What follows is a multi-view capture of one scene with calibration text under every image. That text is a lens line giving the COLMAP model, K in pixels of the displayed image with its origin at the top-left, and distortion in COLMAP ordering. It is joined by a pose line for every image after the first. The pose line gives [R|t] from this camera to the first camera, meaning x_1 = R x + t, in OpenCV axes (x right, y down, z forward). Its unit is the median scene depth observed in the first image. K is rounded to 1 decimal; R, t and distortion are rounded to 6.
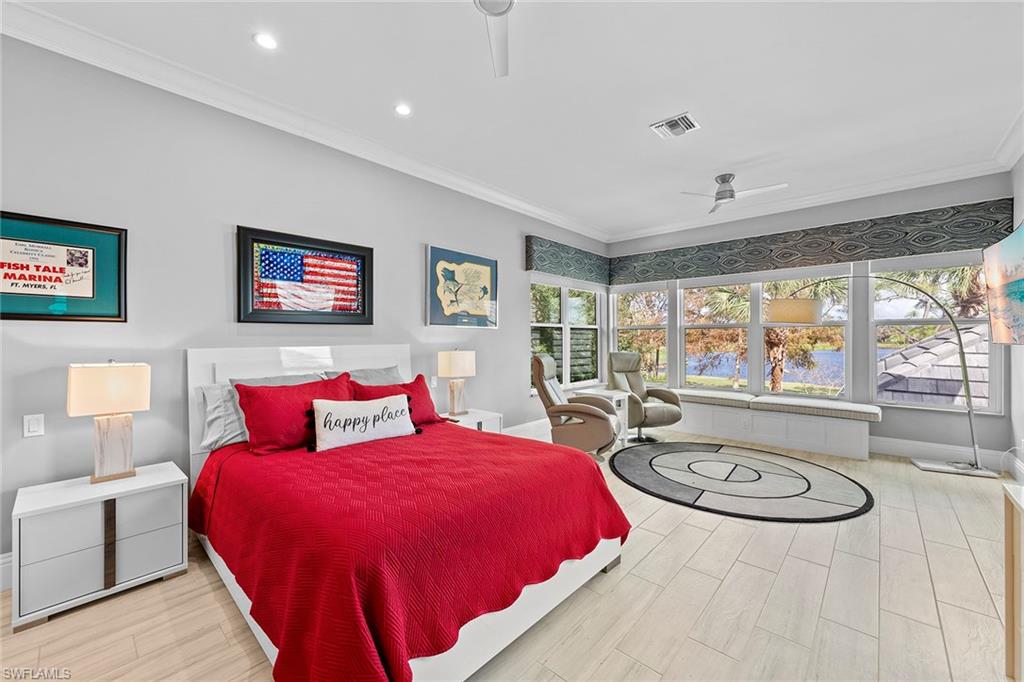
lens RADIAL K [[401.3, 0, 514.7], [0, 401.3, 338.3], [0, 0, 1]] dist [0.004128, 0.000314]
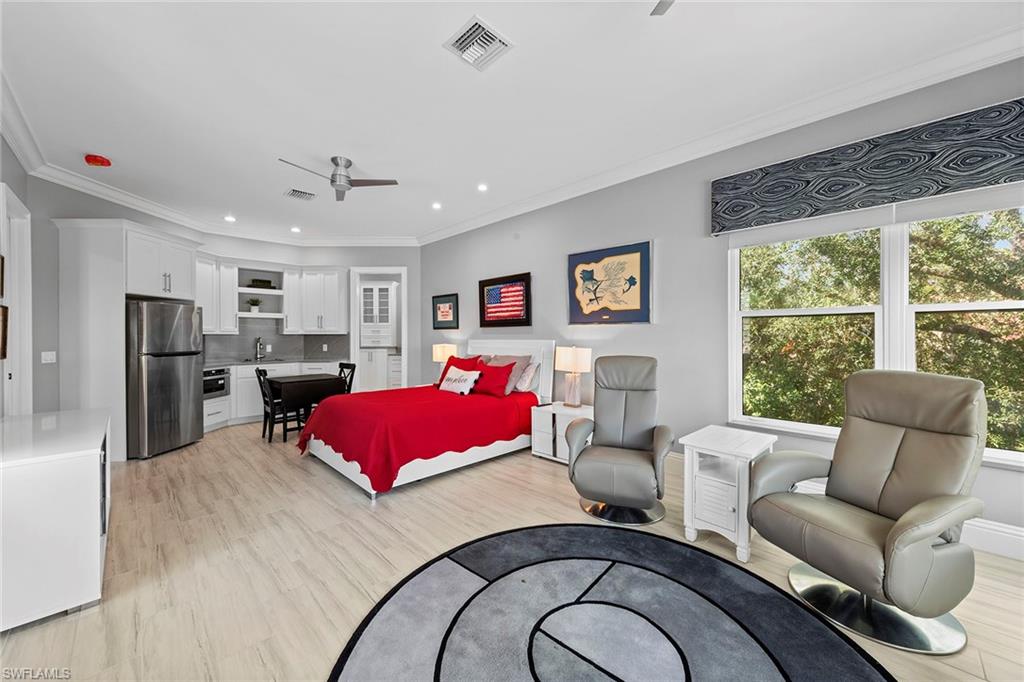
lens RADIAL K [[381.1, 0, 515.0], [0, 381.1, 338.1], [0, 0, 1]] dist [-0.000246, 0.000007]
pose [[-0.050962, 0.021337, -0.998473, 0.865269], [0.010886, 0.999724, 0.020809, -0.016830], [0.998641, -0.009809, -0.051180, 0.877115]]
